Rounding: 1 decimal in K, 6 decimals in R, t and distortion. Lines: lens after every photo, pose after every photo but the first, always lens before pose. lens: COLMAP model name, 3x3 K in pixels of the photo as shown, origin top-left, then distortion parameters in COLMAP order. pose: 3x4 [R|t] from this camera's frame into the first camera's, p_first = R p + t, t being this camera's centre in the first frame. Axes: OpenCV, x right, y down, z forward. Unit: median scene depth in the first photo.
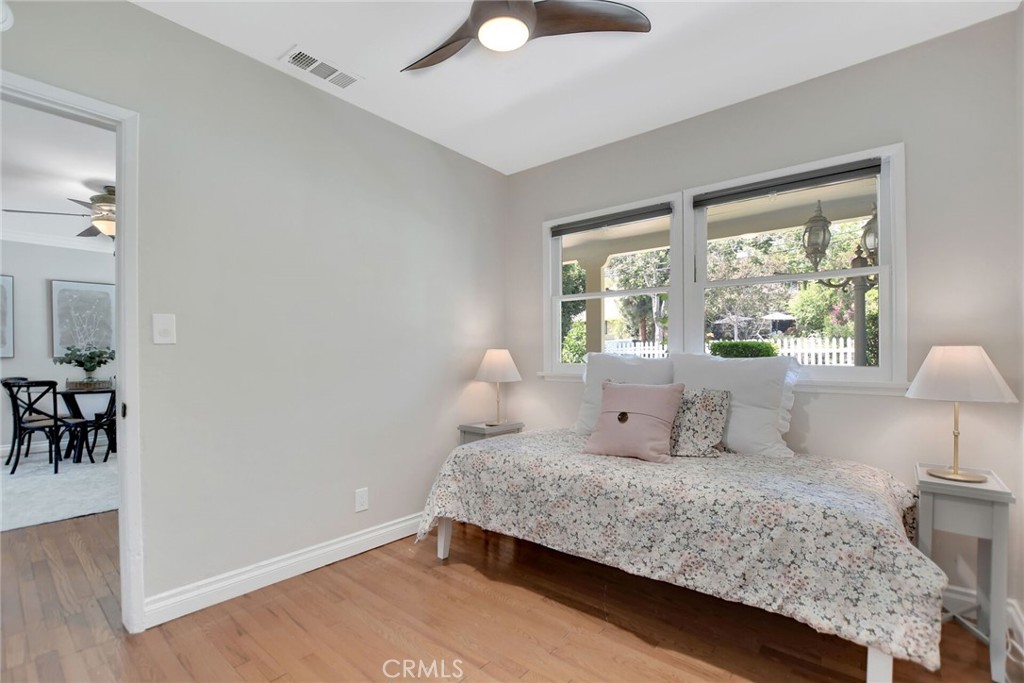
lens RADIAL K [[445.7, 0, 515.4], [0, 445.7, 361.0], [0, 0, 1]] dist [-0.022077, -0.000473]
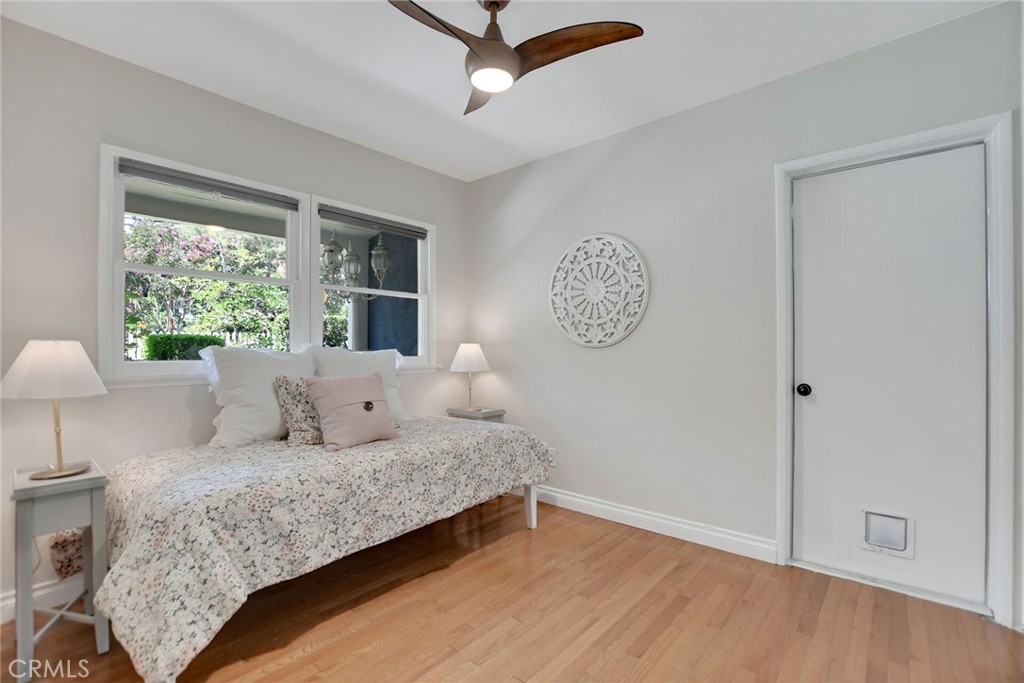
lens RADIAL K [[463.8, 0, 512.0], [0, 463.8, 341.5], [0, 0, 1]] dist [-0.045386, 0.009662]
pose [[0.024011, 0.013423, 0.999622, -0.906391], [0.016696, 0.999765, -0.013826, -0.010781], [-0.999572, 0.017021, 0.023781, 0.643967]]
